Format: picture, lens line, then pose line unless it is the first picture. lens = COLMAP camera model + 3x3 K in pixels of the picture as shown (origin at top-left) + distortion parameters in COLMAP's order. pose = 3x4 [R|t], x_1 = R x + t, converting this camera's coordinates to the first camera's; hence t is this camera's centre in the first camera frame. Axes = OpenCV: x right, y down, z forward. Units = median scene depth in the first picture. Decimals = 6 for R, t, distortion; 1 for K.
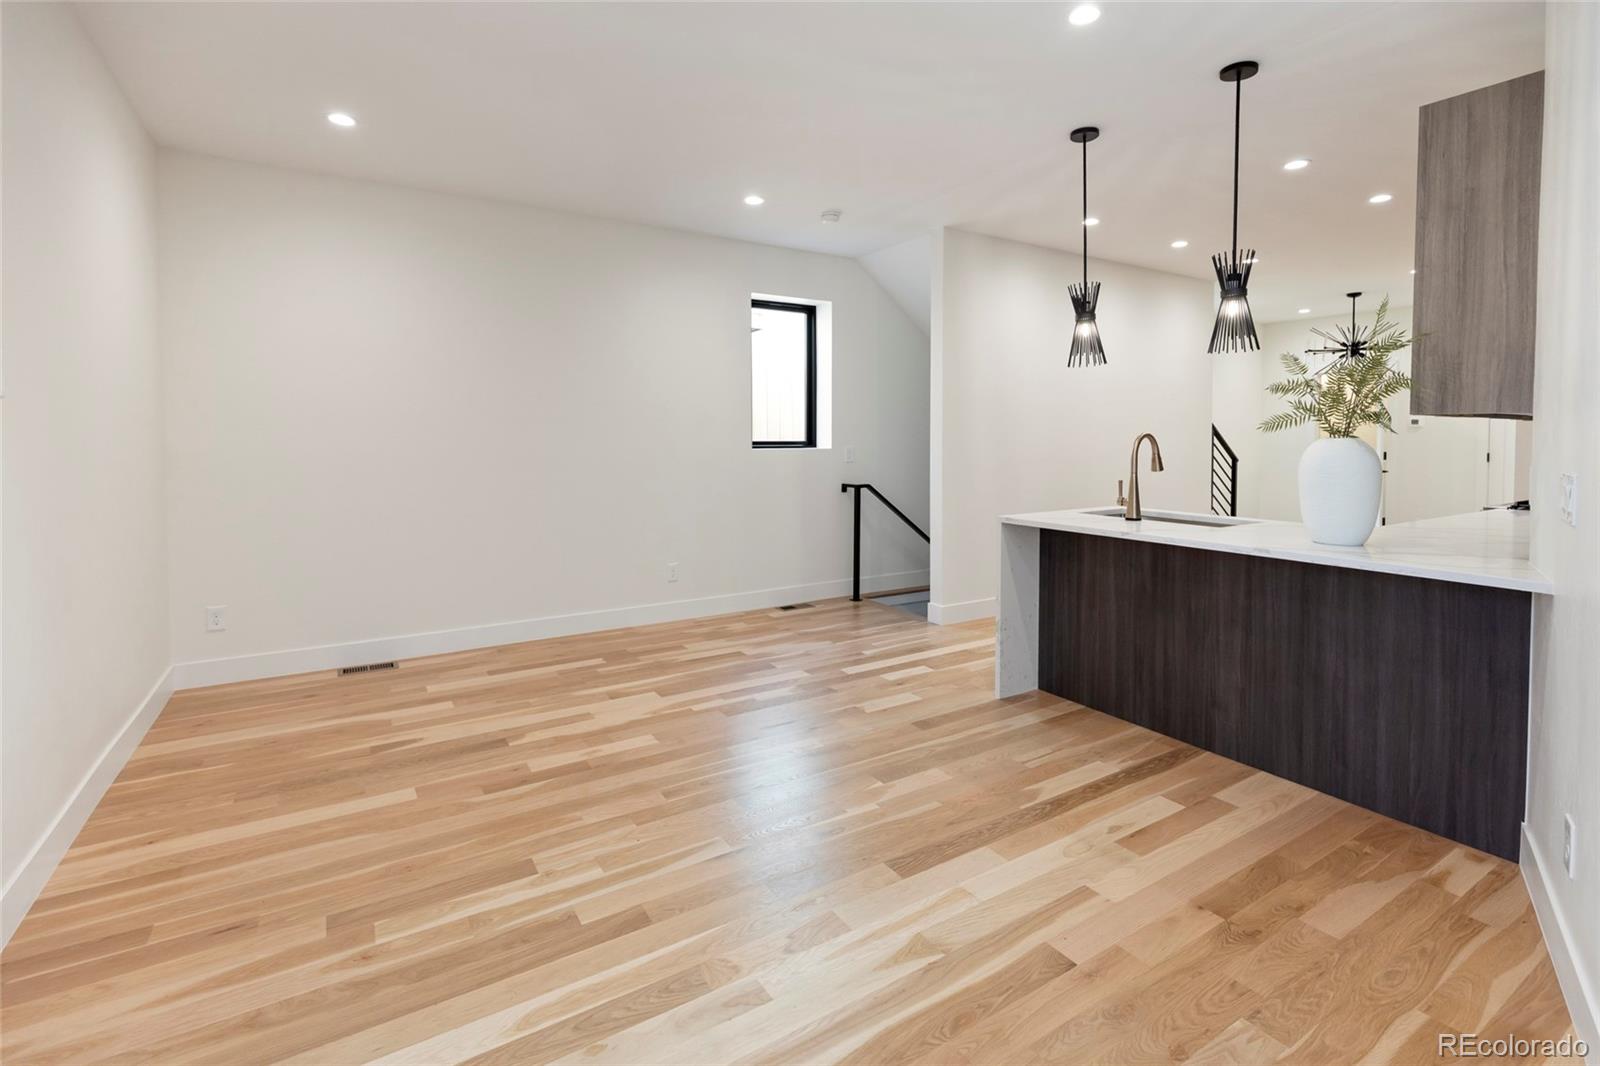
lens RADIAL K [[738.4, 0, 792.1], [0, 738.4, 521.4], [0, 0, 1]] dist [0.004488, -0.002890]
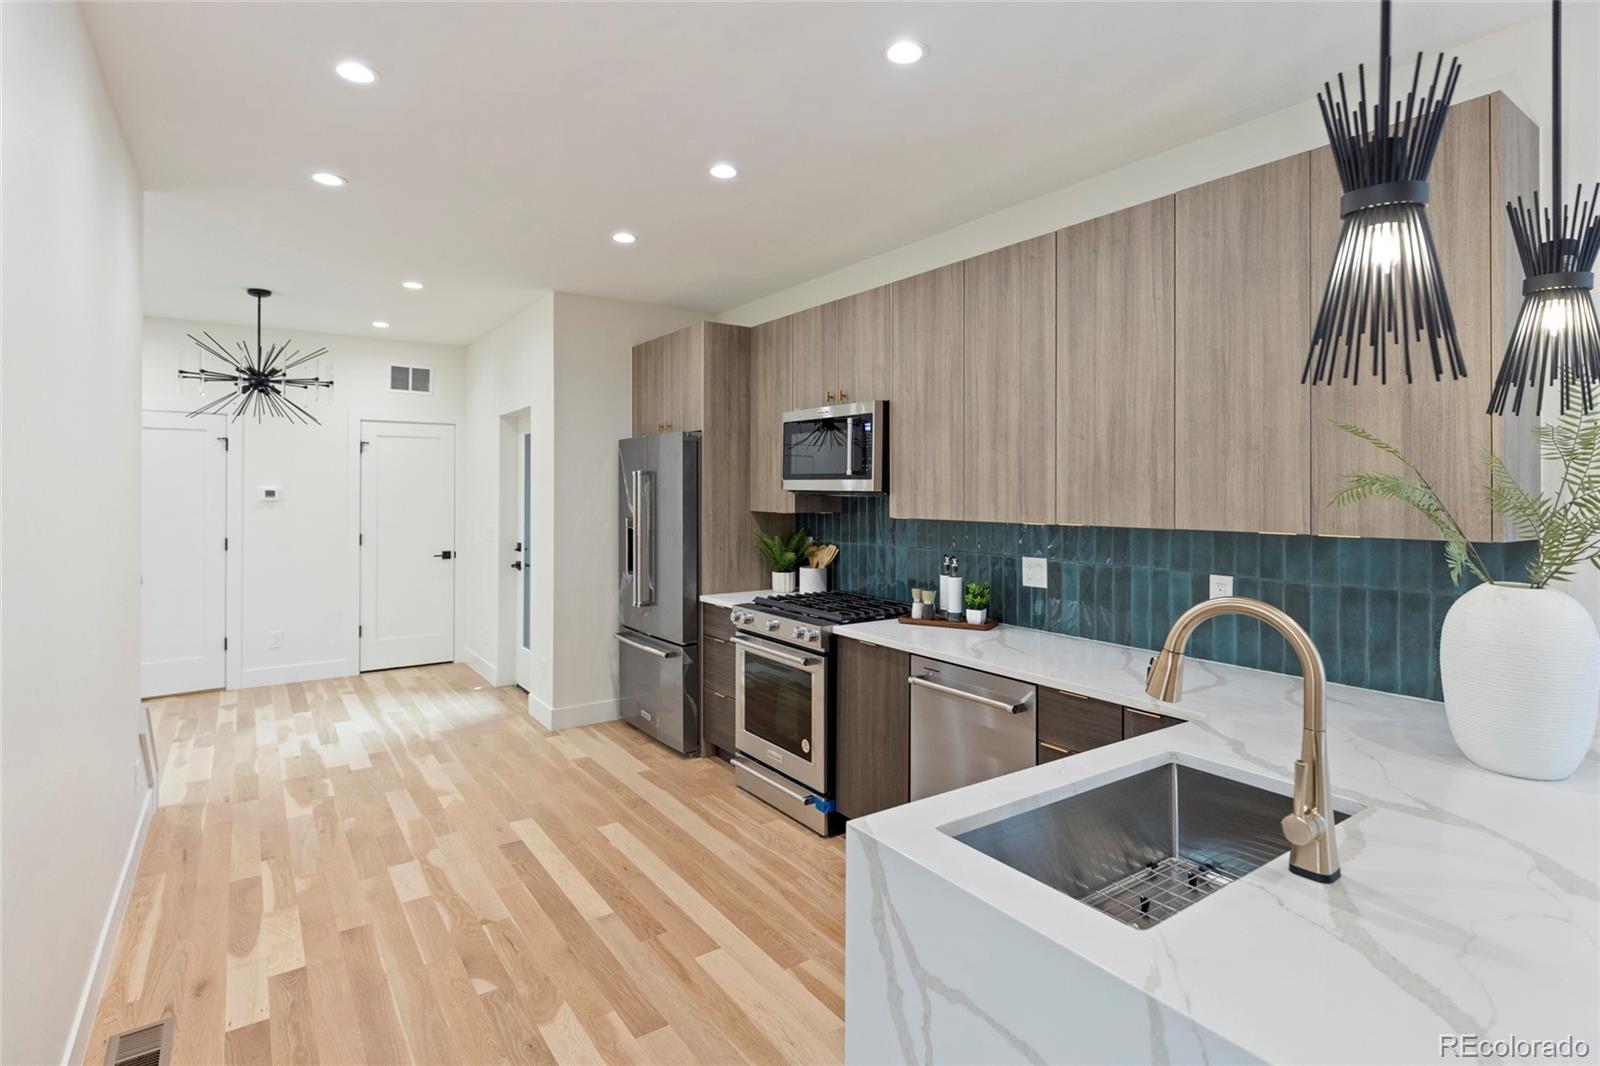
lens RADIAL K [[817.6, 0, 817.7], [0, 817.6, 488.0], [0, 0, 1]] dist [0.000214, 0.000720]
pose [[-0.058062, 0.002392, 0.998310, 0.135636], [0.111356, 0.993772, 0.004095, -0.235656], [-0.992083, 0.111406, -0.057967, 1.466071]]
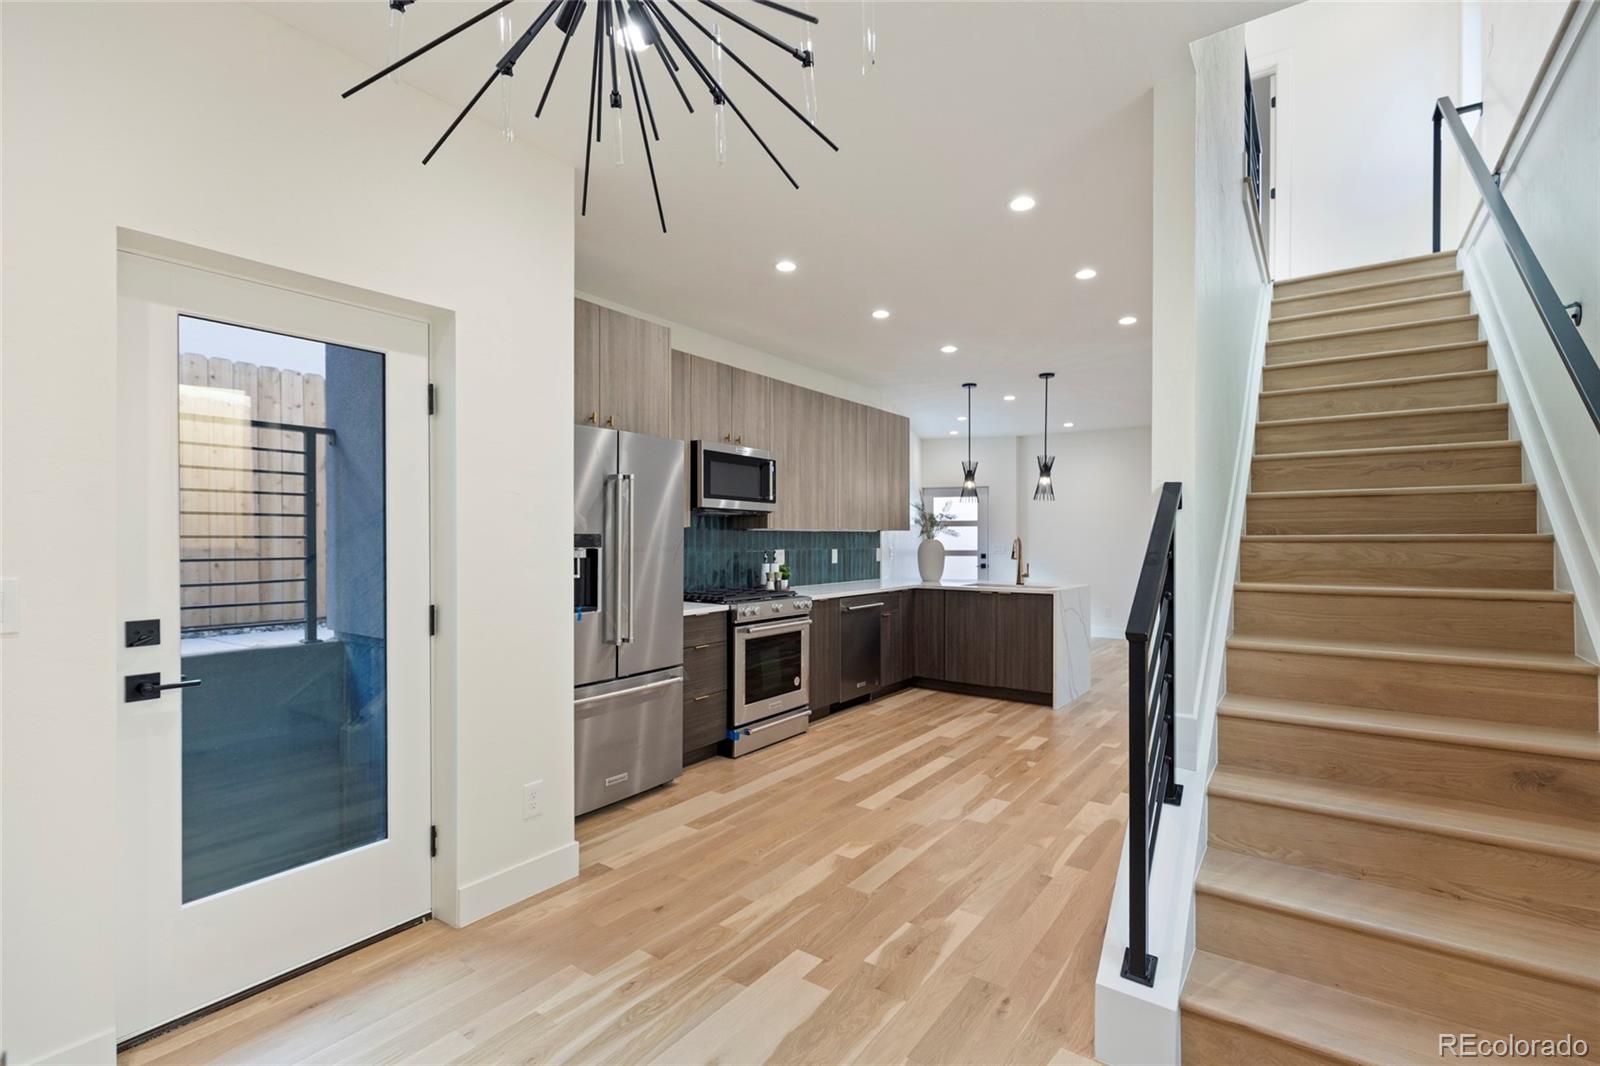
lens RADIAL K [[738.4, 0, 802.8], [0, 738.4, 545.1], [0, 0, 1]] dist [0.004488, -0.002890]
pose [[-0.920502, 0.006674, -0.390681, 1.990252], [-0.041389, 0.992563, 0.114476, -0.338342], [0.388540, 0.121545, -0.913380, 2.929444]]
